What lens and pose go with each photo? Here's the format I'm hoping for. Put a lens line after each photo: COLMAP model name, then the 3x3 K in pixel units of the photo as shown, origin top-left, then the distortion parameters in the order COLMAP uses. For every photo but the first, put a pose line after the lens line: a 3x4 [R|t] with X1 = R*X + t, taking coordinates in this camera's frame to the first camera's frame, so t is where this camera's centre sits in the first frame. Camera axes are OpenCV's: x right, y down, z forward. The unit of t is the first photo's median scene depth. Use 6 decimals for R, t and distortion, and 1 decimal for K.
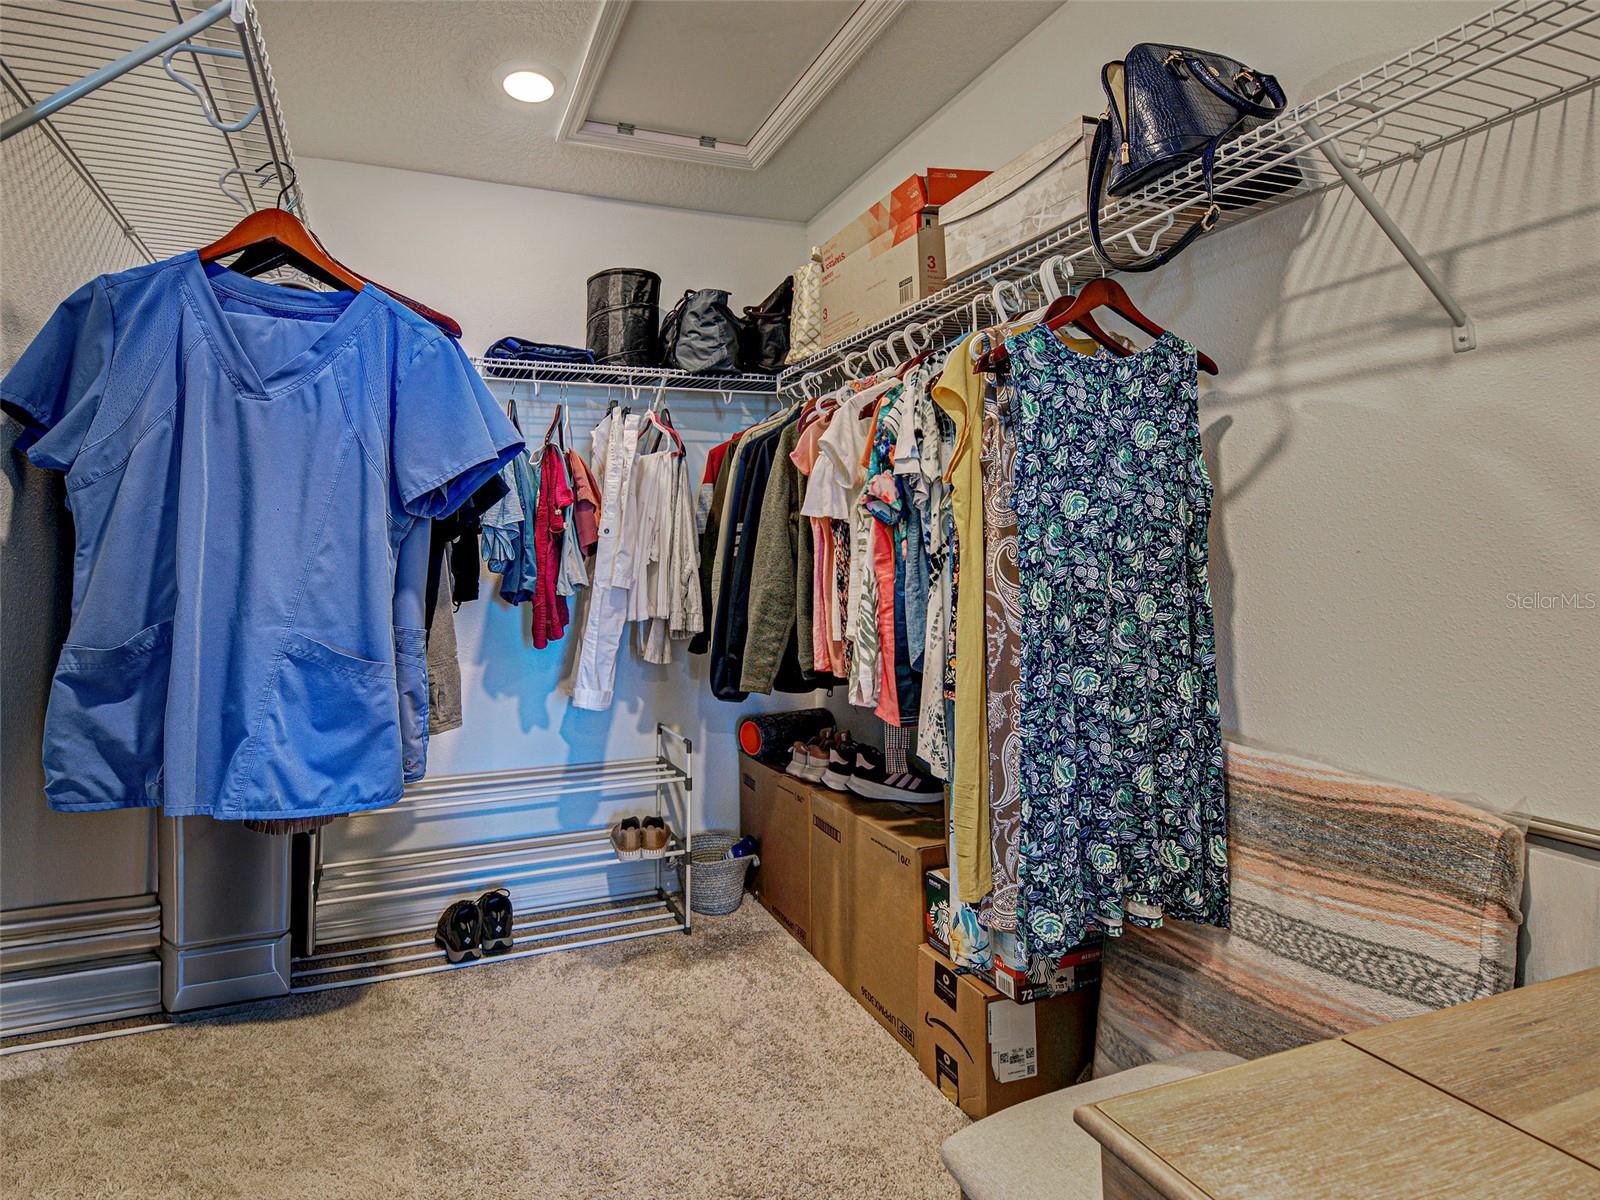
lens RADIAL K [[743.6, 0, 764.3], [0, 743.6, 567.4], [0, 0, 1]] dist [-0.001642, -0.000260]
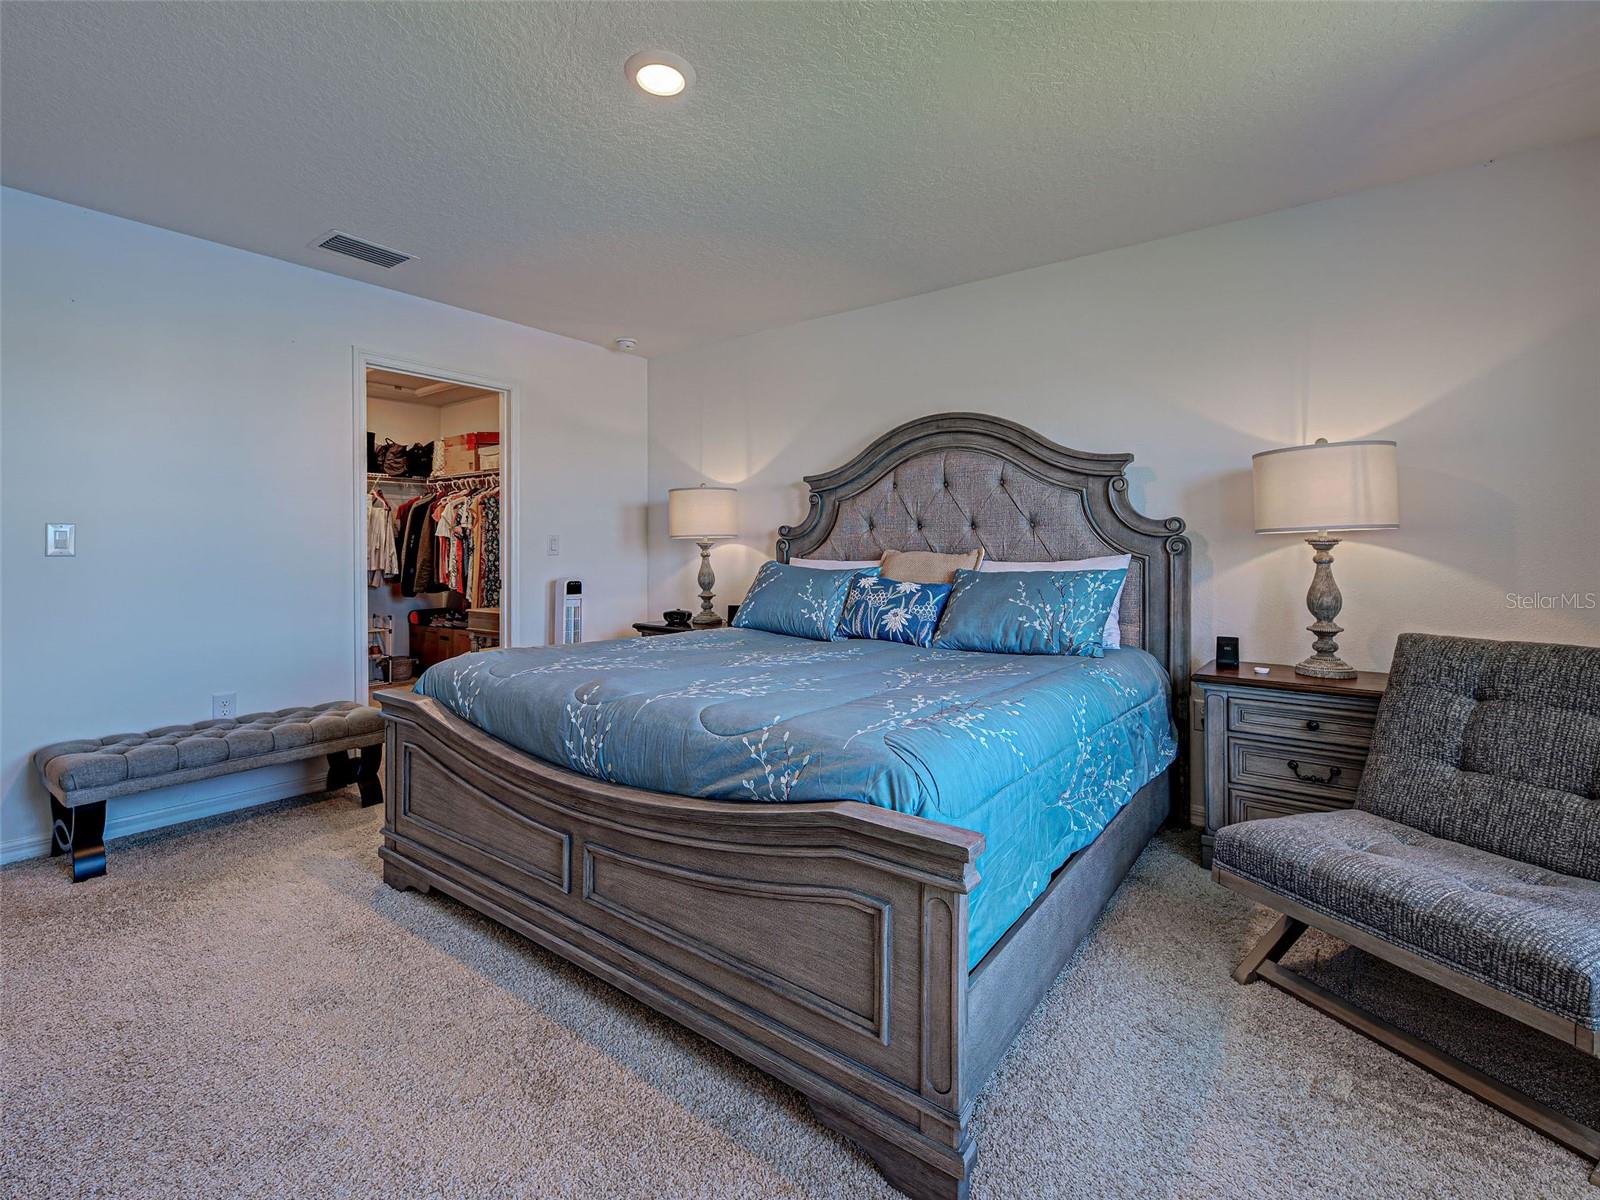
lens RADIAL K [[743.6, 0, 764.3], [0, 743.6, 567.4], [0, 0, 1]] dist [-0.001642, -0.000260]
pose [[0.901453, 0.005372, 0.432843, -0.053404], [-0.008689, 0.999946, 0.005685, 0.036324], [-0.432789, -0.008886, 0.901451, -2.275211]]
